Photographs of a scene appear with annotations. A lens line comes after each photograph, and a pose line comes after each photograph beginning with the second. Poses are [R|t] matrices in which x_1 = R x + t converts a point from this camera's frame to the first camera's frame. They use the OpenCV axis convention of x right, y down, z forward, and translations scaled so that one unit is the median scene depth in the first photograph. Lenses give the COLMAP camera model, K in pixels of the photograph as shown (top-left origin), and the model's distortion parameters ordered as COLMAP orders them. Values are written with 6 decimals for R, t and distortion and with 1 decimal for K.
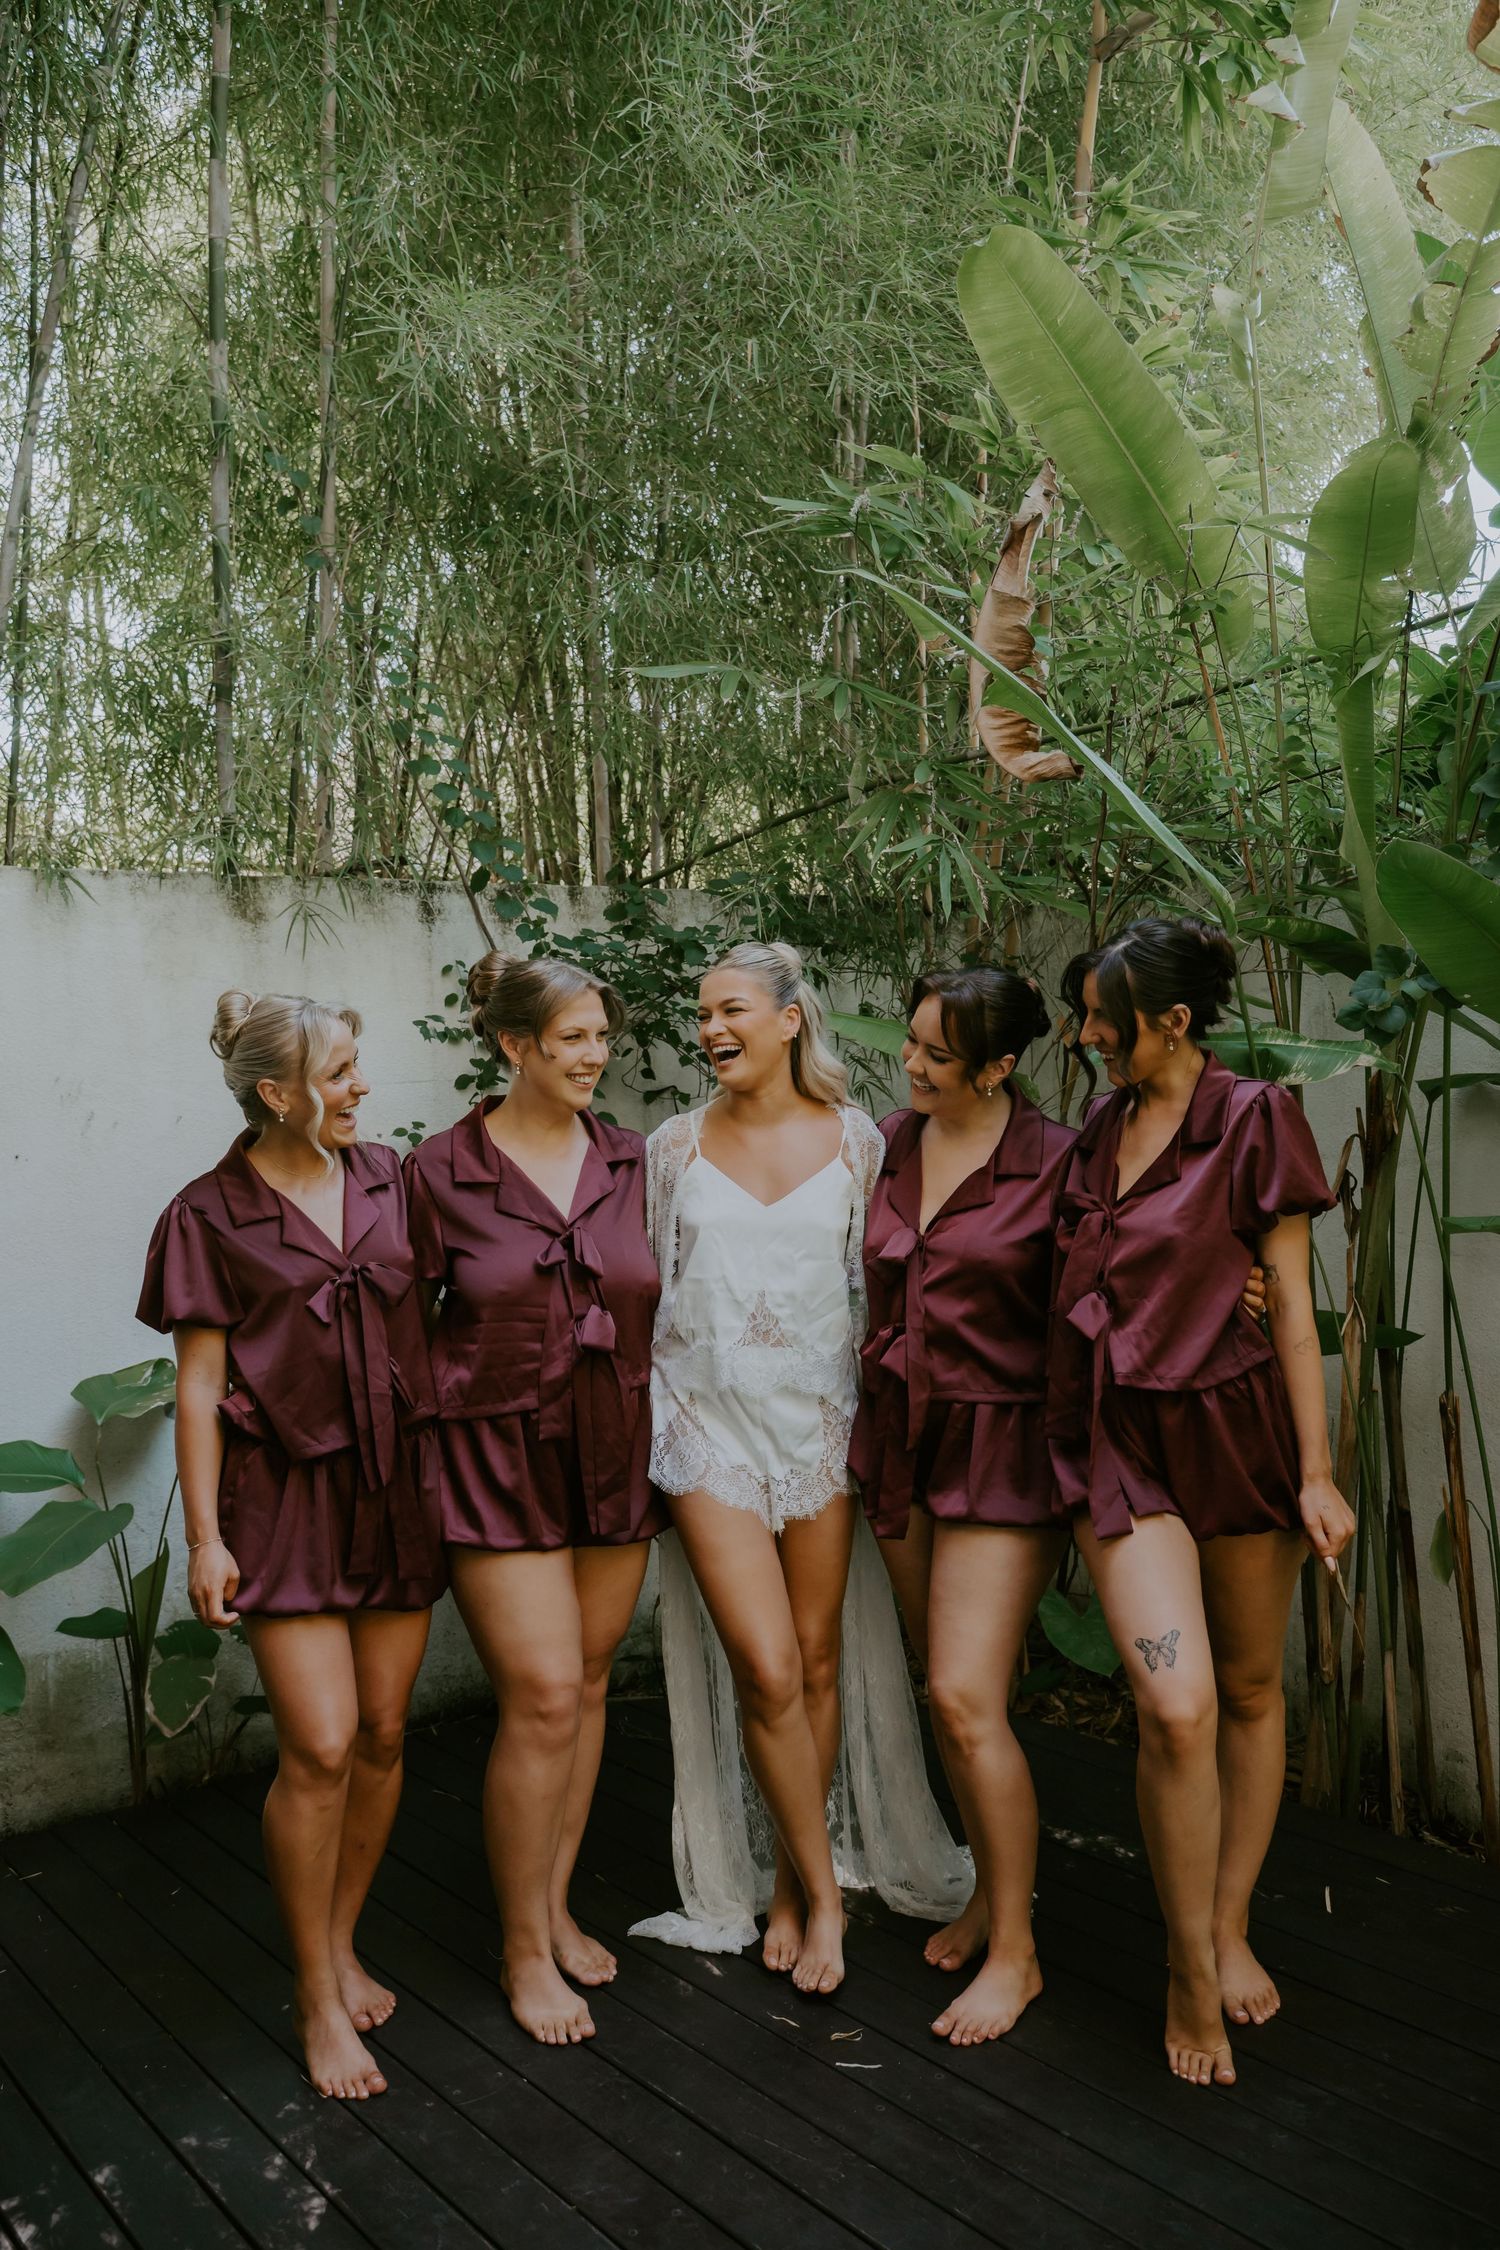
lens RADIAL K [[1801.7, 0, 755.8], [0, 1801.7, 1137.9], [0, 0, 1]] dist [0.002395, -0.001386]
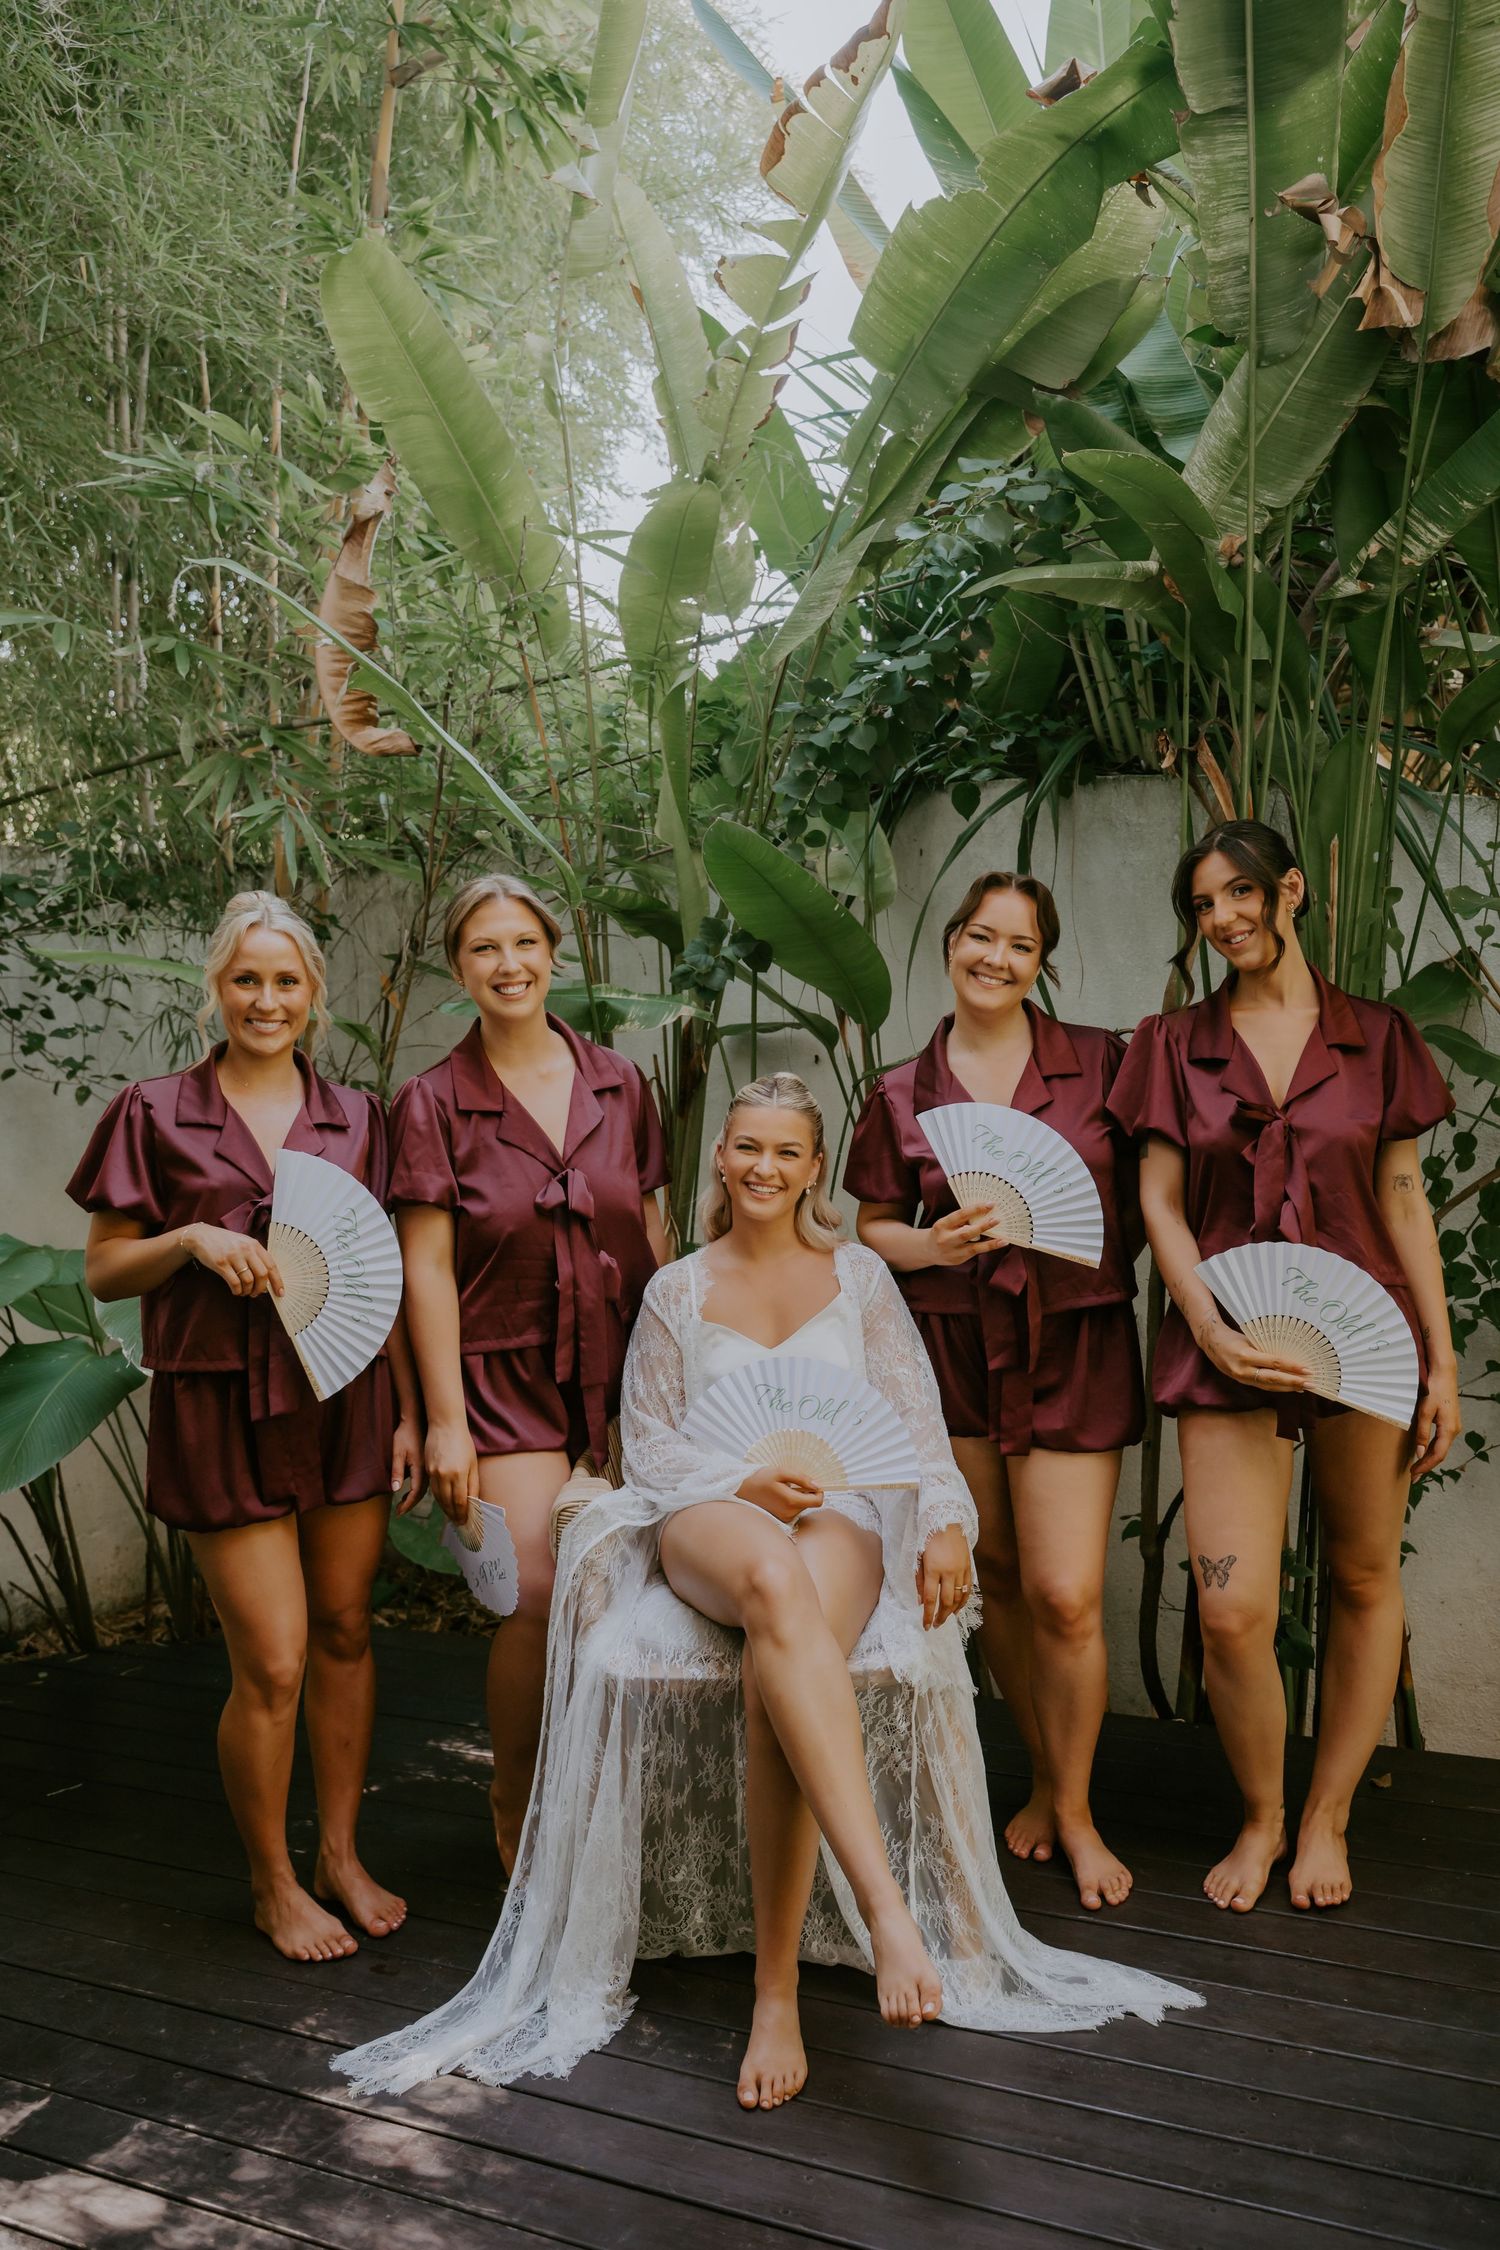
lens RADIAL K [[1814.4, 0, 742.1], [0, 1814.4, 1113.1], [0, 0, 1]] dist [-0.000550, -0.001582]
pose [[0.904719, -0.026621, 0.425175, -0.115847], [0.024522, 0.999645, 0.010410, 0.011423], [-0.425302, 0.001008, 0.905051, -0.078193]]
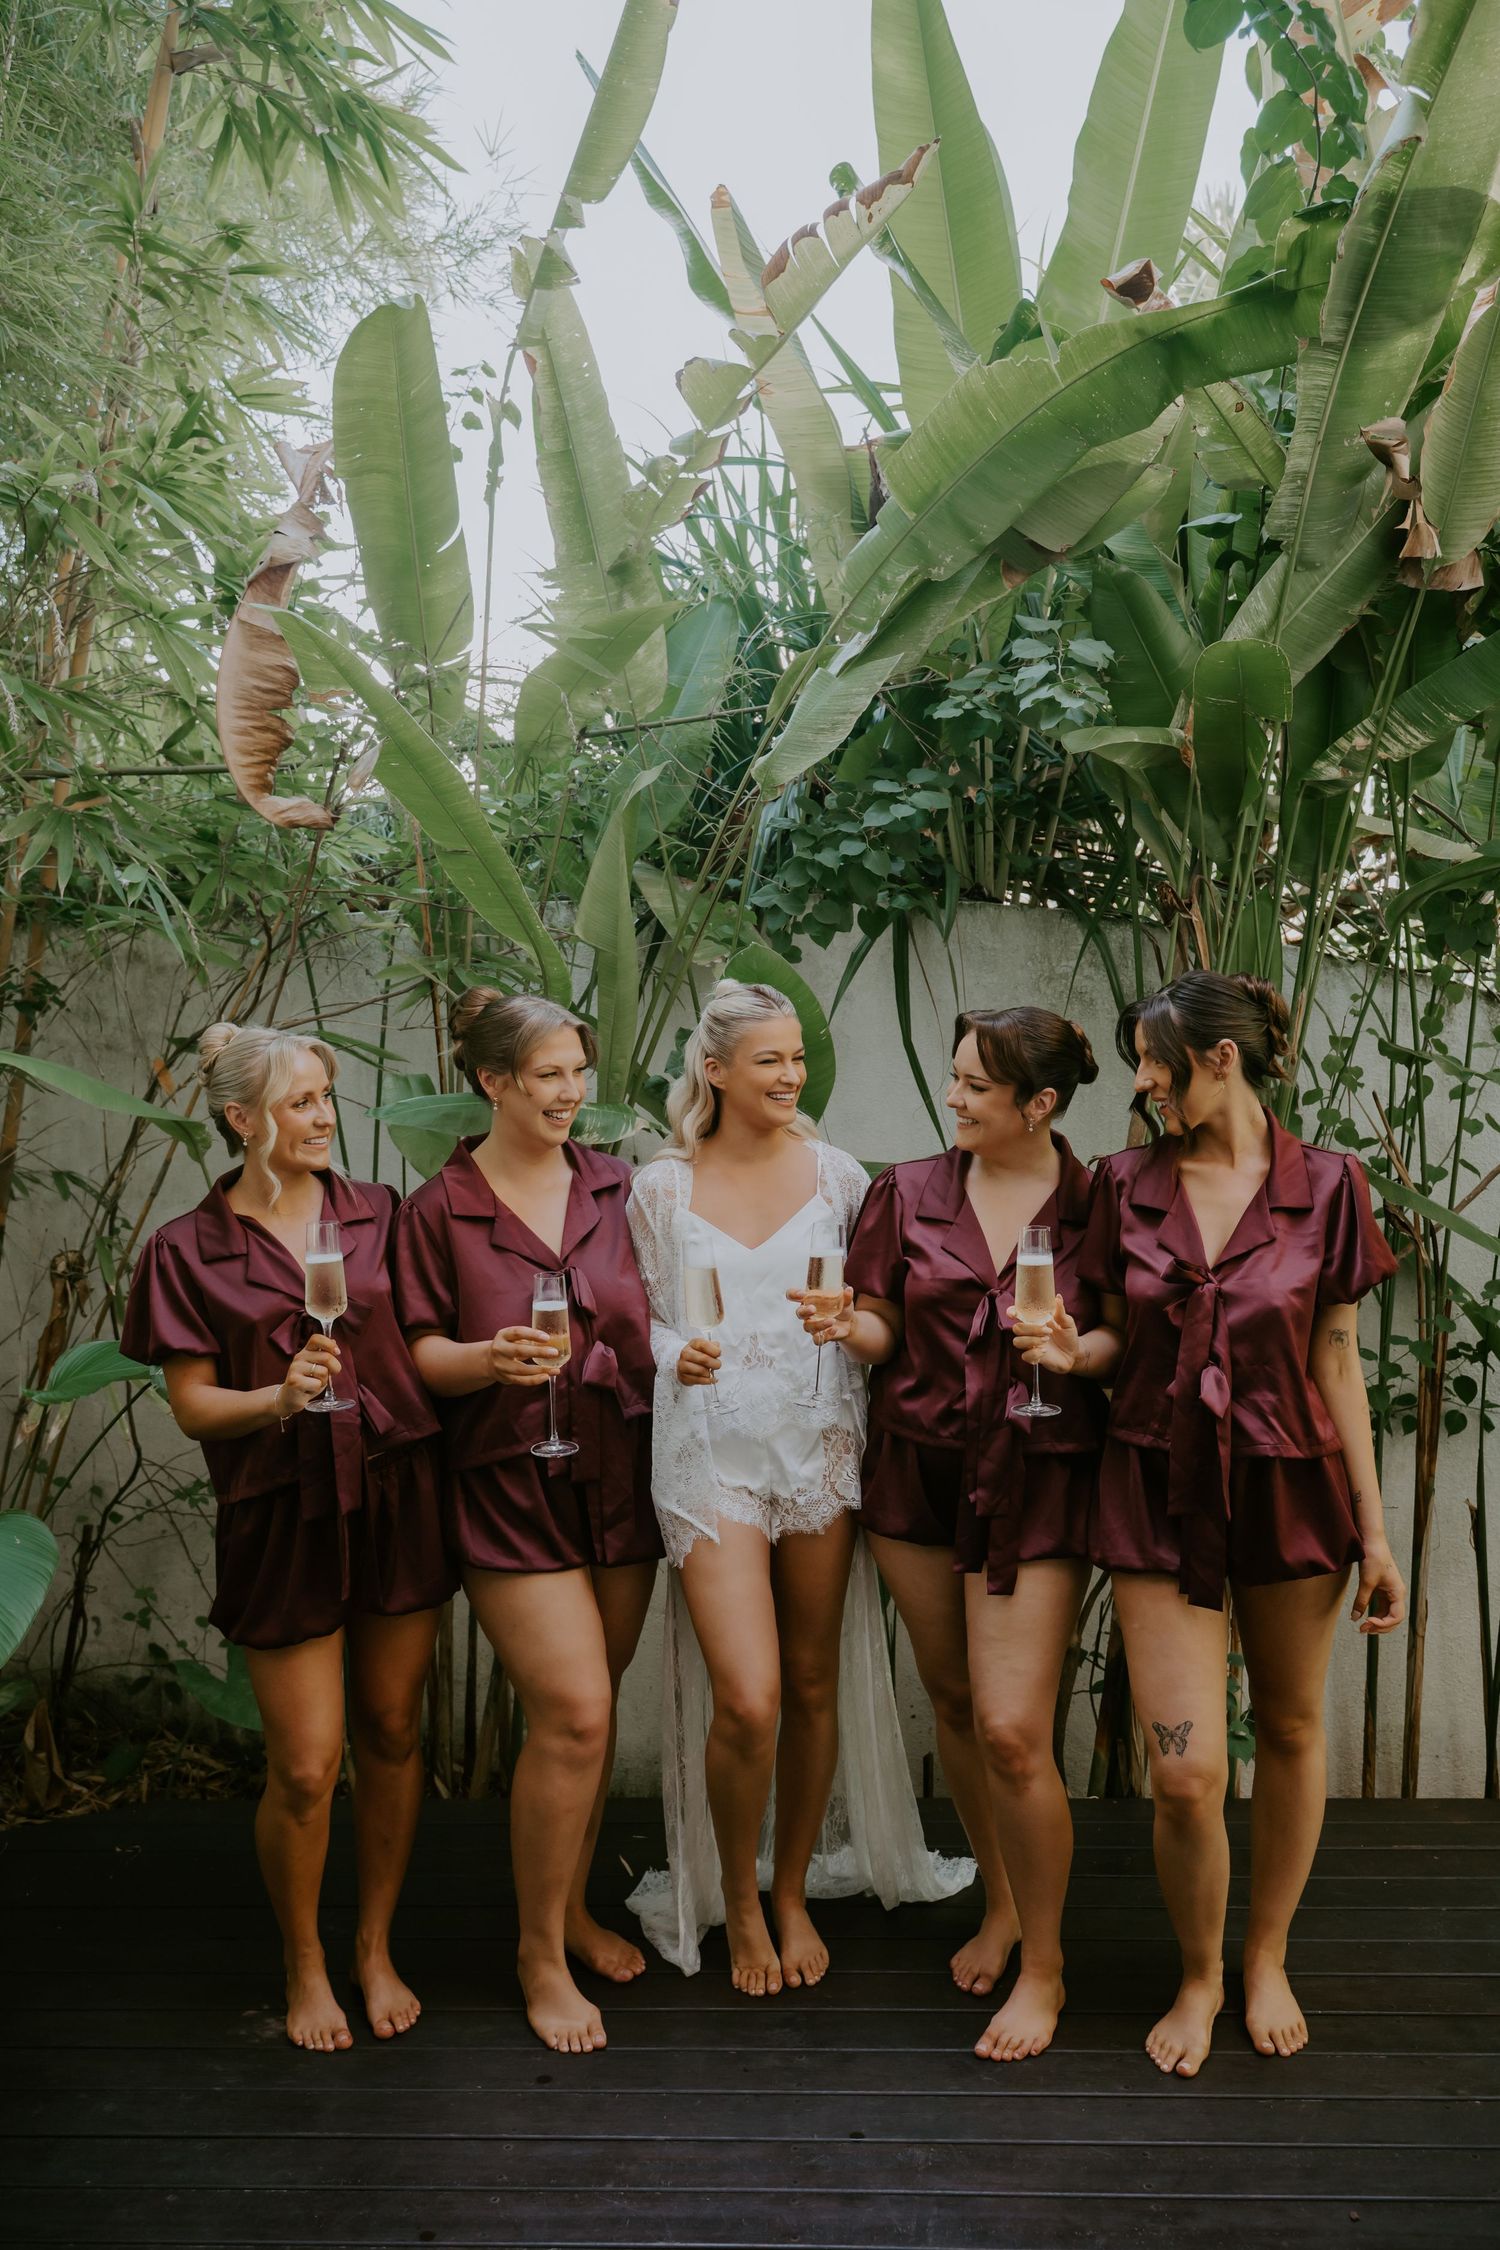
lens RADIAL K [[1781.5, 0, 752.4], [0, 1781.5, 1122.0], [0, 0, 1]] dist [0.000680, -0.003720]
pose [[0.662383, -0.001048, 0.749164, -0.388829], [0.008030, 0.999952, -0.005702, -0.029736], [-0.749122, 0.009792, 0.662360, 0.168304]]
